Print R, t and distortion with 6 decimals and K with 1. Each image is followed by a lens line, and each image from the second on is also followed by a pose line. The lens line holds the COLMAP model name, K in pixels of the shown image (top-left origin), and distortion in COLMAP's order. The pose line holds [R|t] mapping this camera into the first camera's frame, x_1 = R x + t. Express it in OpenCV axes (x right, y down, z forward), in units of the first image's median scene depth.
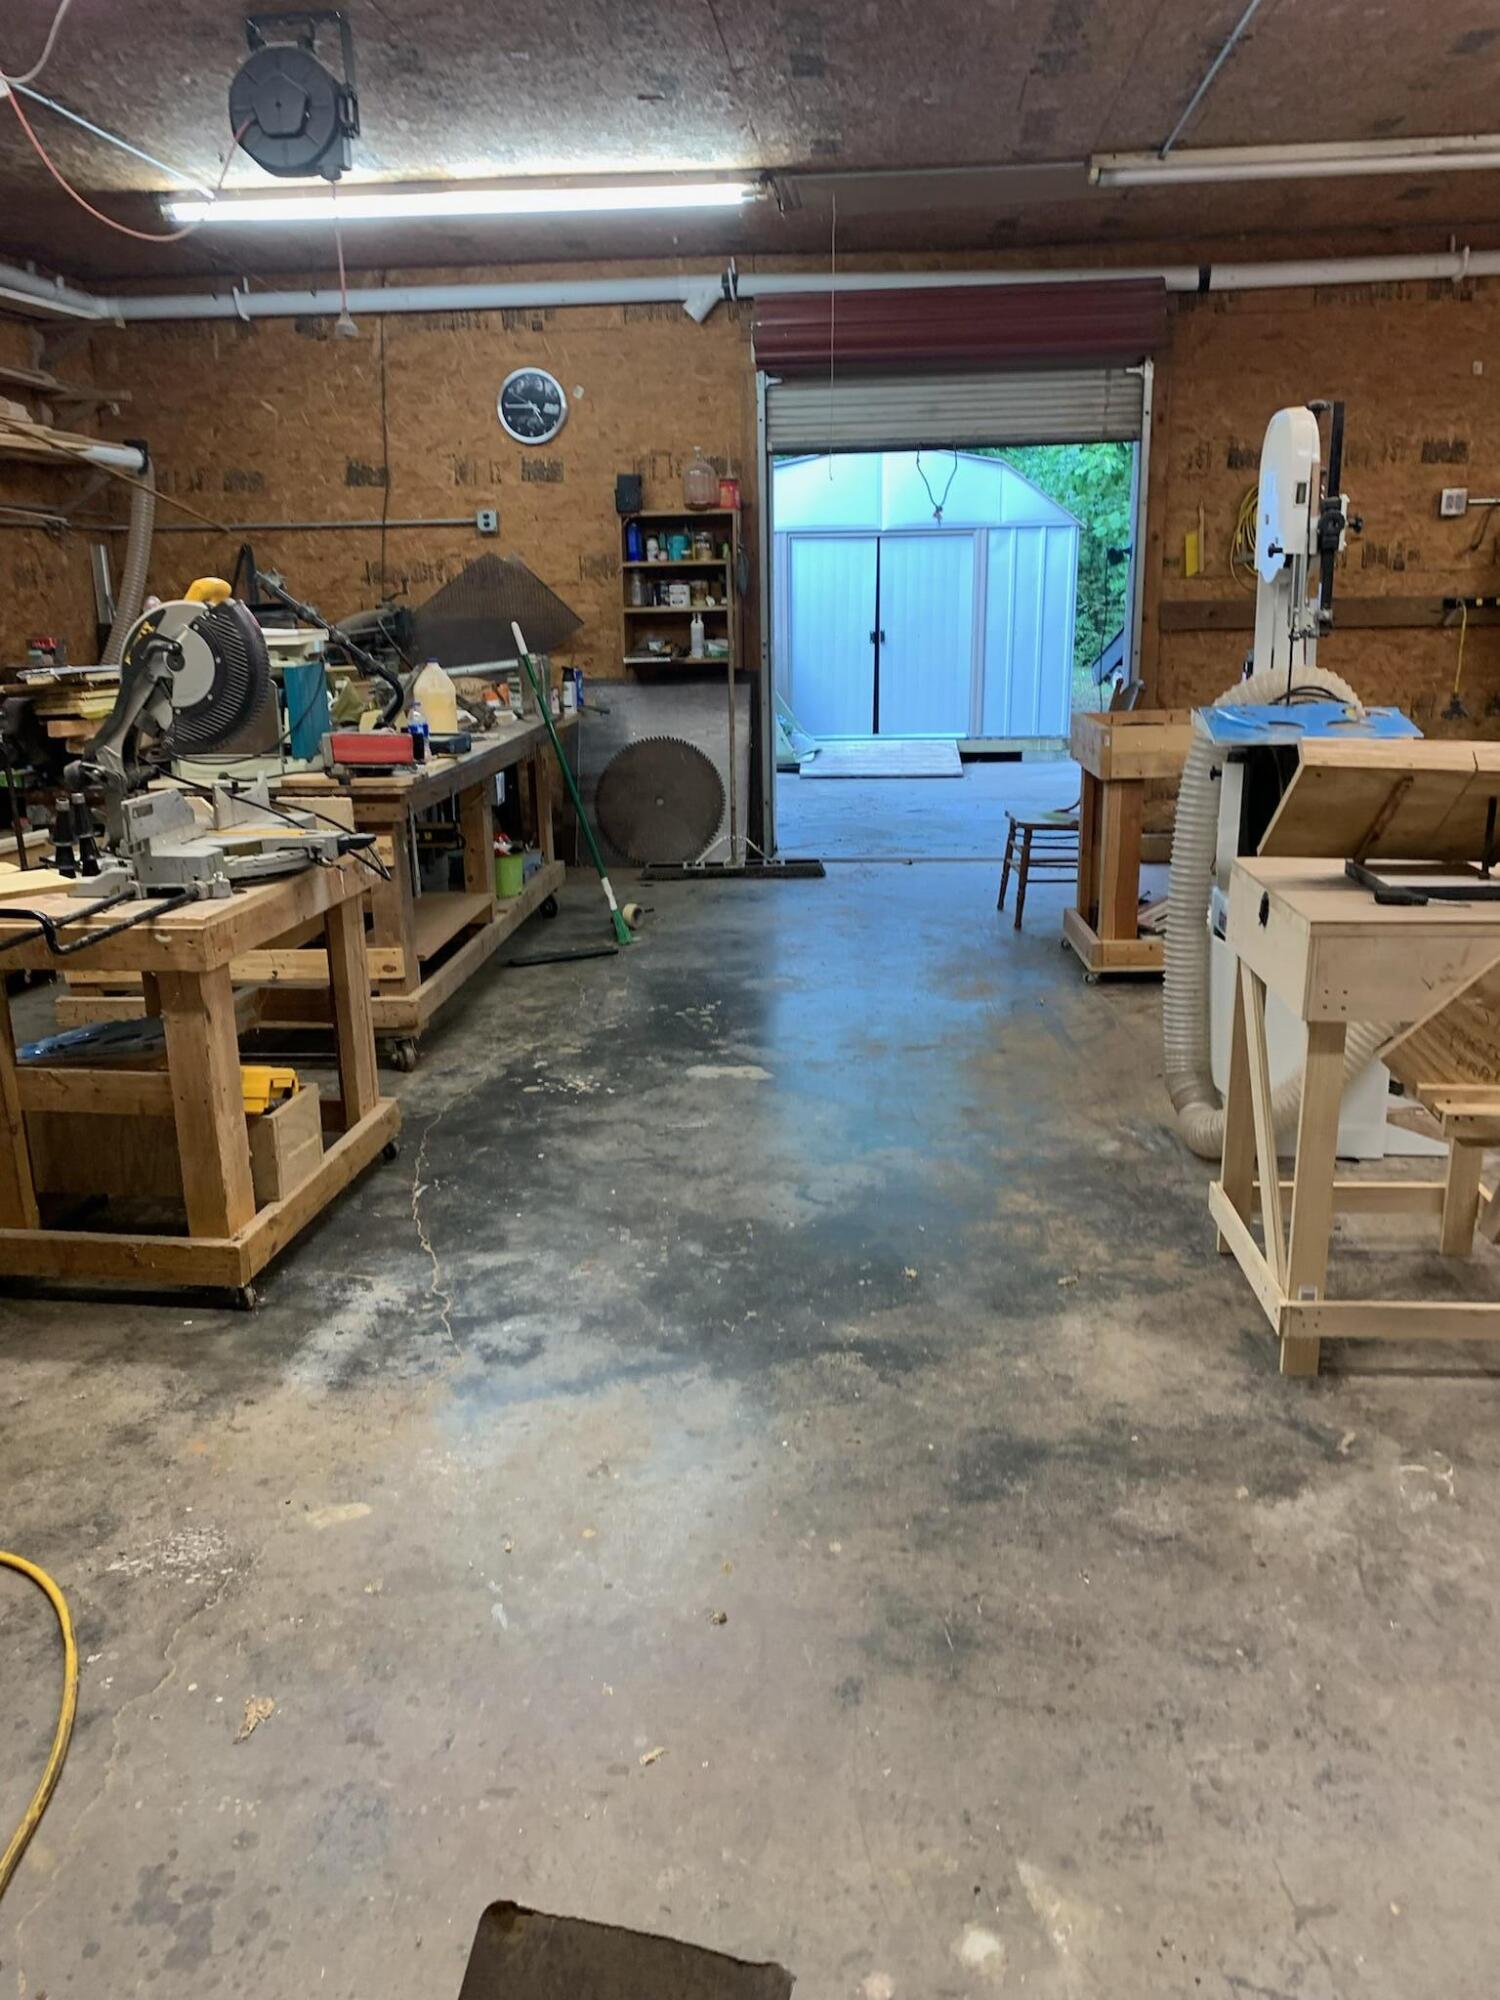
lens RADIAL K [[1526.7, 0, 740.4], [0, 1526.7, 992.1], [0, 0, 1]] dist [0.036721, -0.039783]
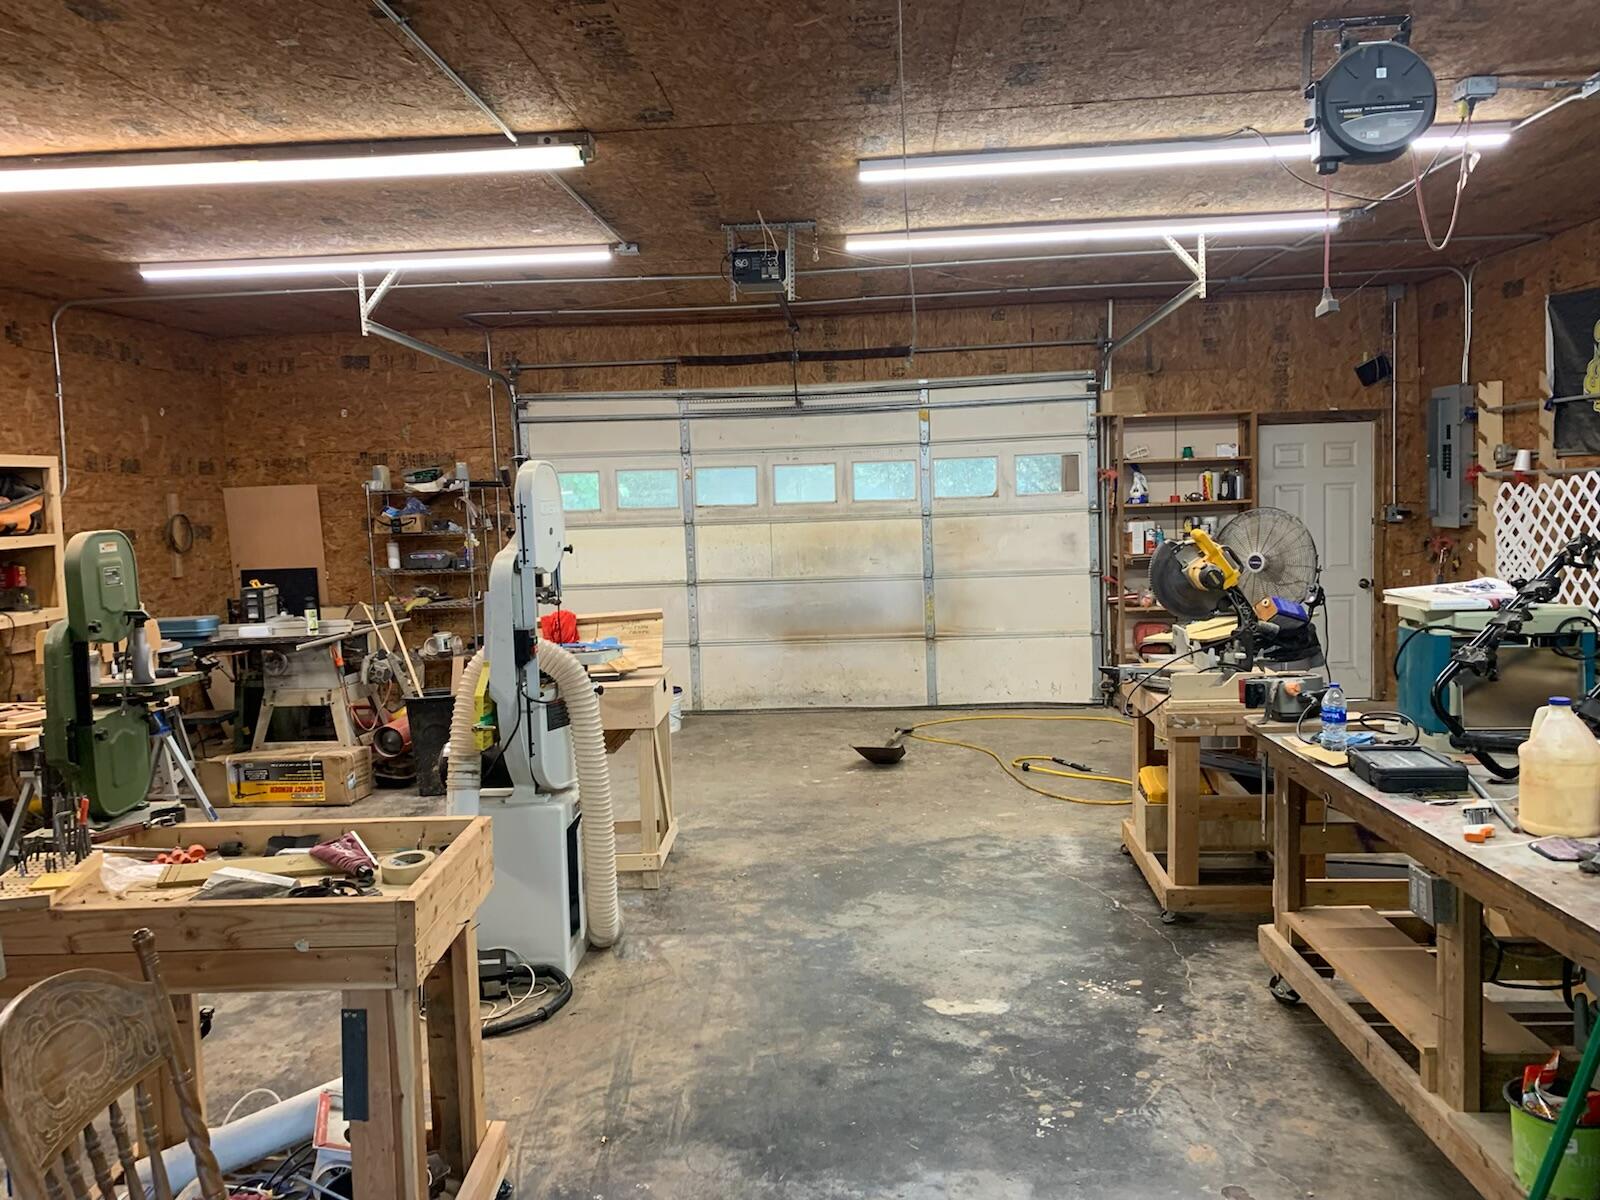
lens RADIAL K [[1221.4, 0, 800.0], [0, 1221.4, 600.0], [0, 0, 1]] dist [0.036721, -0.039783]
pose [[-0.997425, 0.055959, -0.044864, 0.125940], [0.036649, 0.935335, 0.351861, -0.494032], [0.061653, 0.349311, -0.934977, 1.622263]]
